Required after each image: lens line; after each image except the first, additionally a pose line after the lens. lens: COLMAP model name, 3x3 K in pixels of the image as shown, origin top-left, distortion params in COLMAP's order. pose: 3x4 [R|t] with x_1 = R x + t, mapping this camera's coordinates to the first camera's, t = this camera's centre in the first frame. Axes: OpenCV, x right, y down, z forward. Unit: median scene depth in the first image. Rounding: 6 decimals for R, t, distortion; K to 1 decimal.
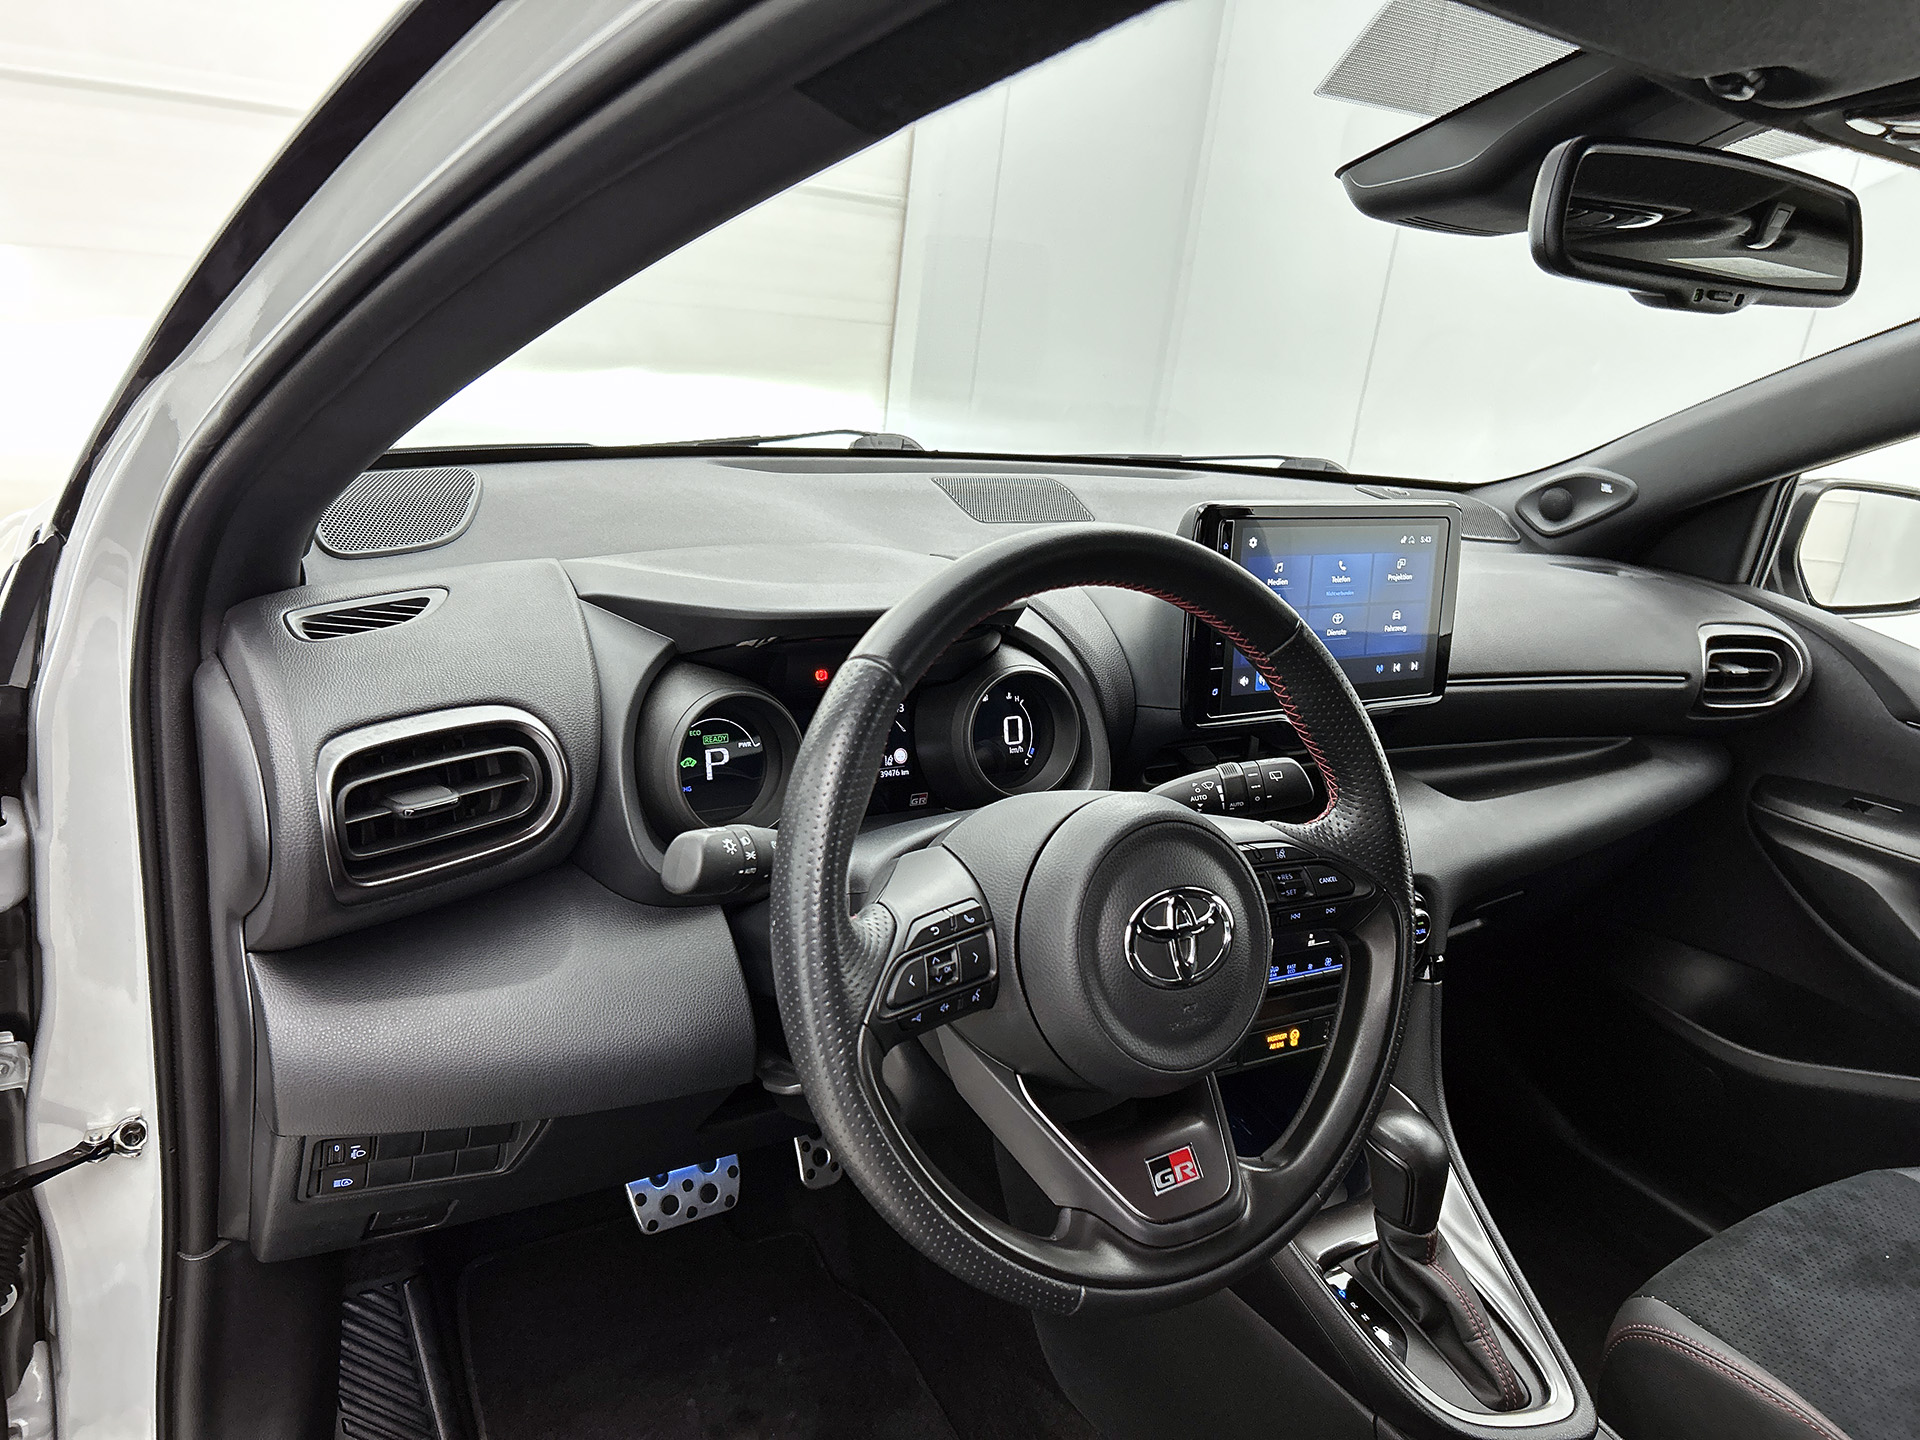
lens RADIAL K [[1475.7, 0, 964.0], [0, 1475.7, 730.2], [0, 0, 1]] dist [0.050529, -0.061353]
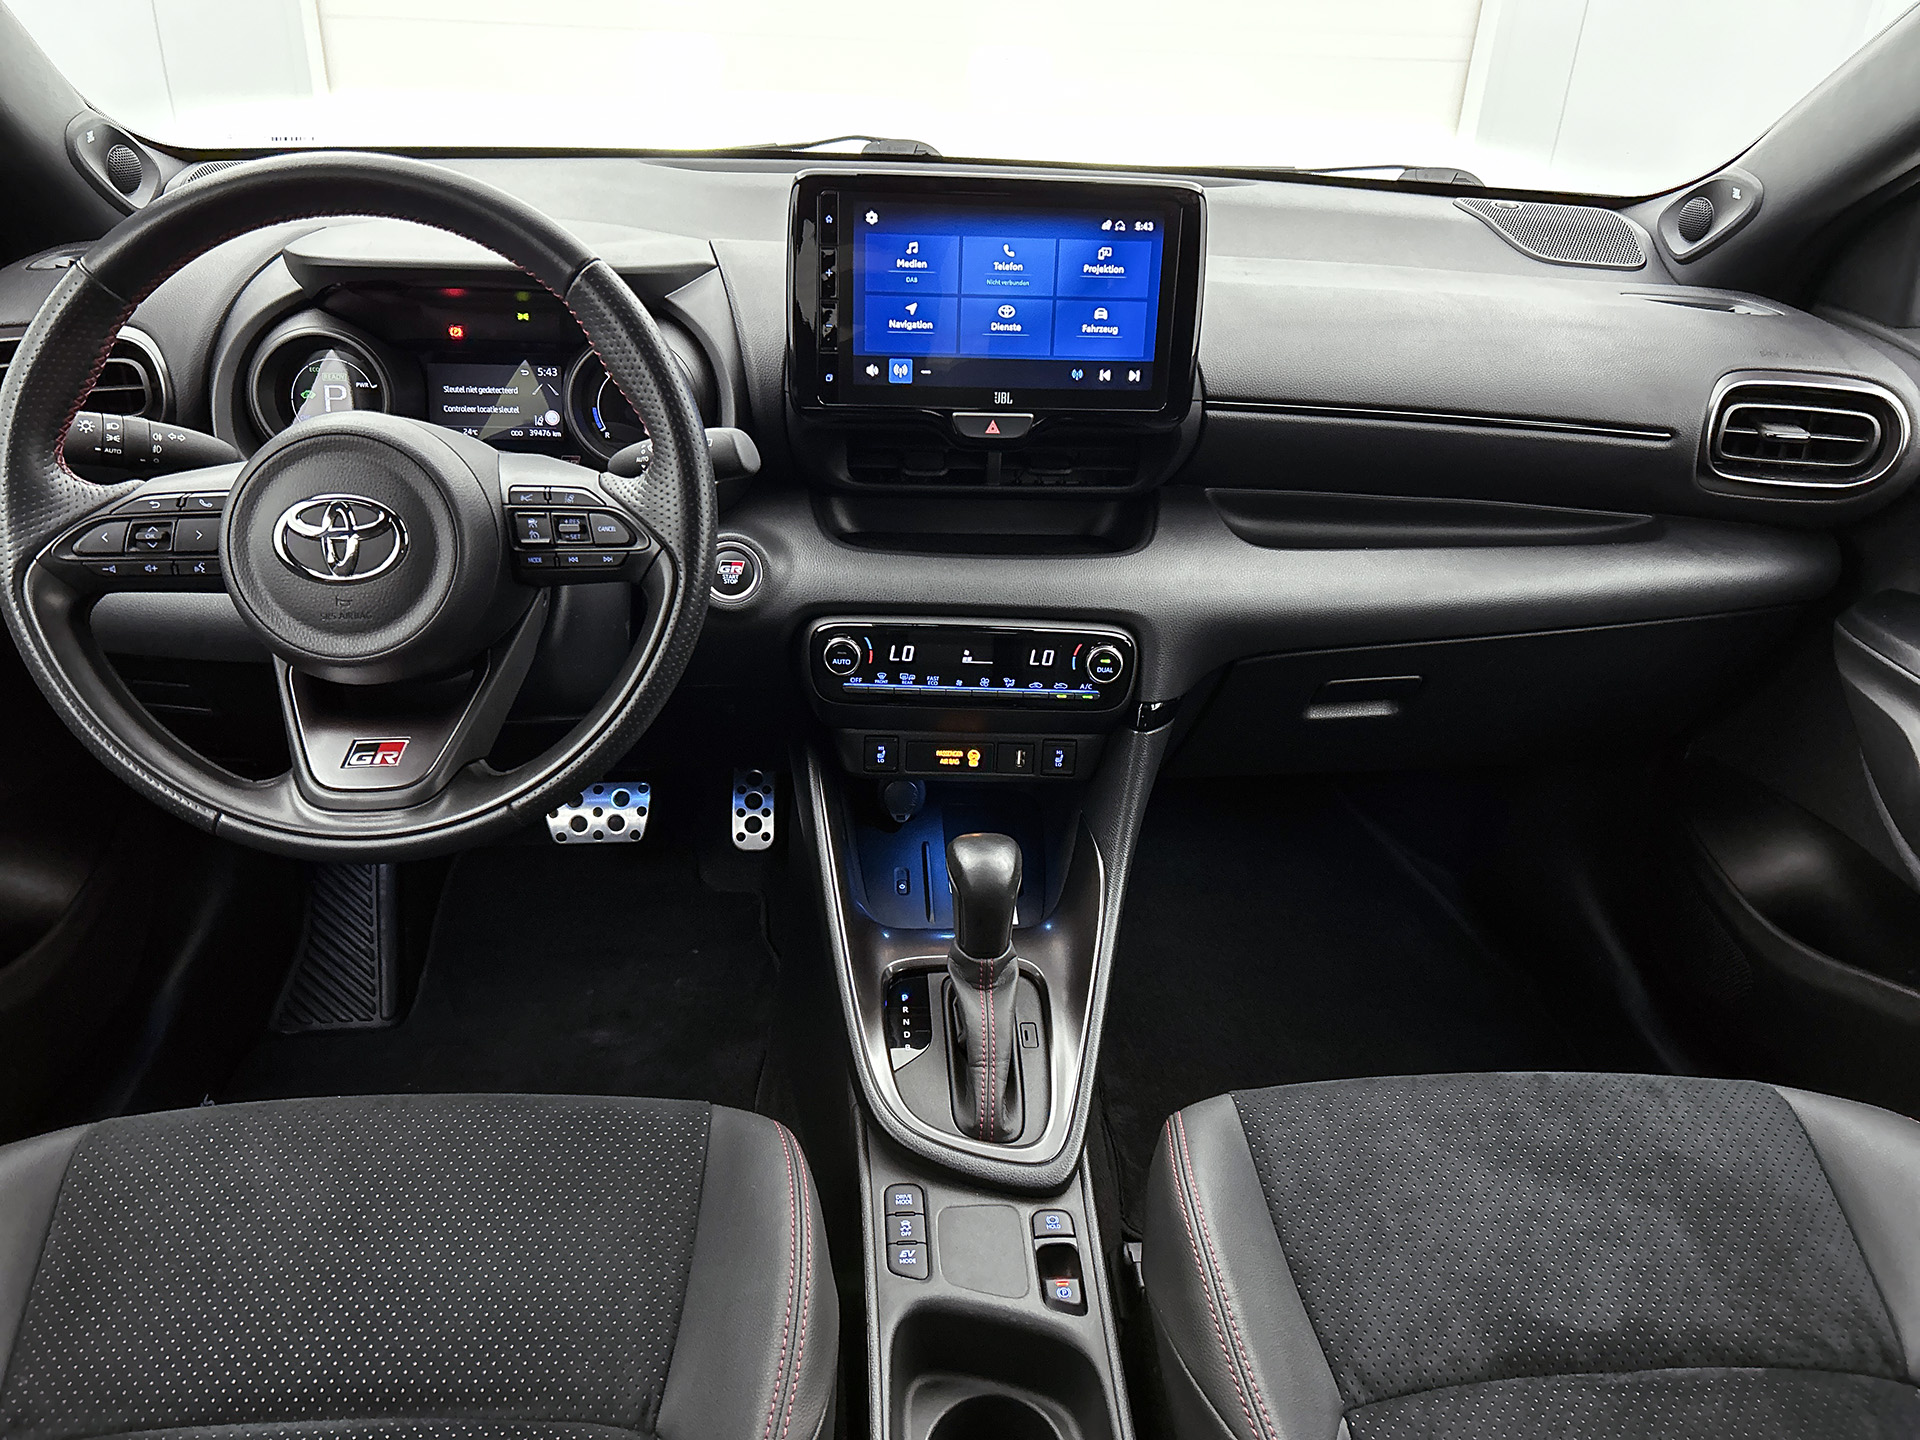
lens RADIAL K [[1475.7, 0, 953.8], [0, 1475.7, 726.3], [0, 0, 1]] dist [0.050529, -0.061353]
pose [[0.866111, 0.161126, -0.473170, 0.686435], [-0.097834, 0.982957, 0.155641, 0.037452], [0.490183, -0.088510, 0.867114, 0.156624]]
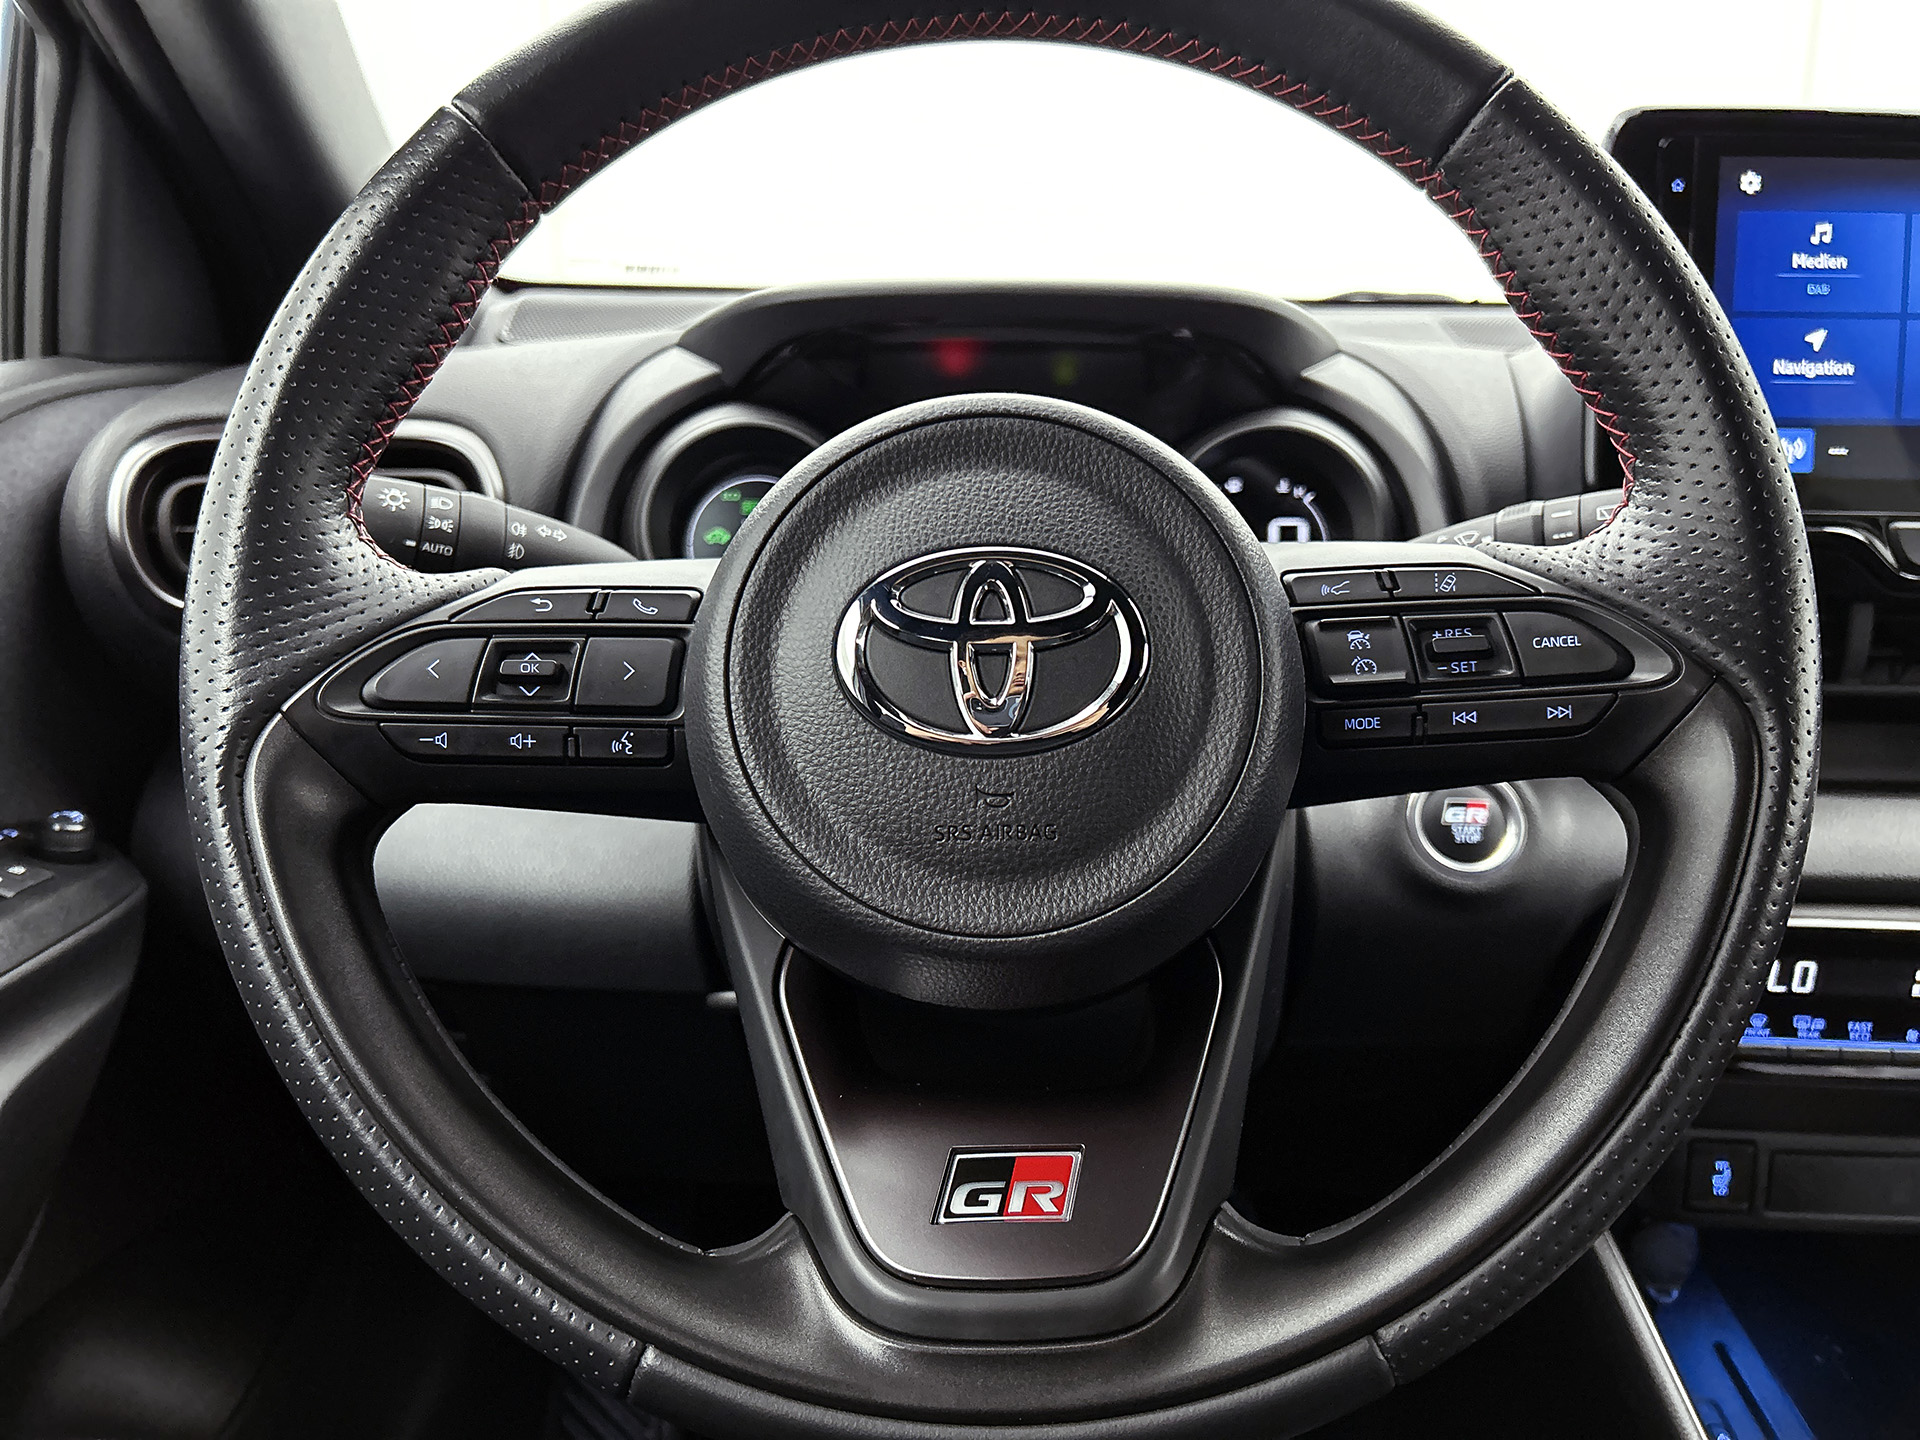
lens RADIAL K [[1475.7, 0, 952.2], [0, 1475.7, 717.2], [0, 0, 1]] dist [0.050529, -0.061353]
pose [[0.819965, 0.027454, -0.571756, 0.250438], [-0.095305, 0.991455, -0.089072, 0.127720], [0.564425, 0.127527, 0.815574, 0.391934]]
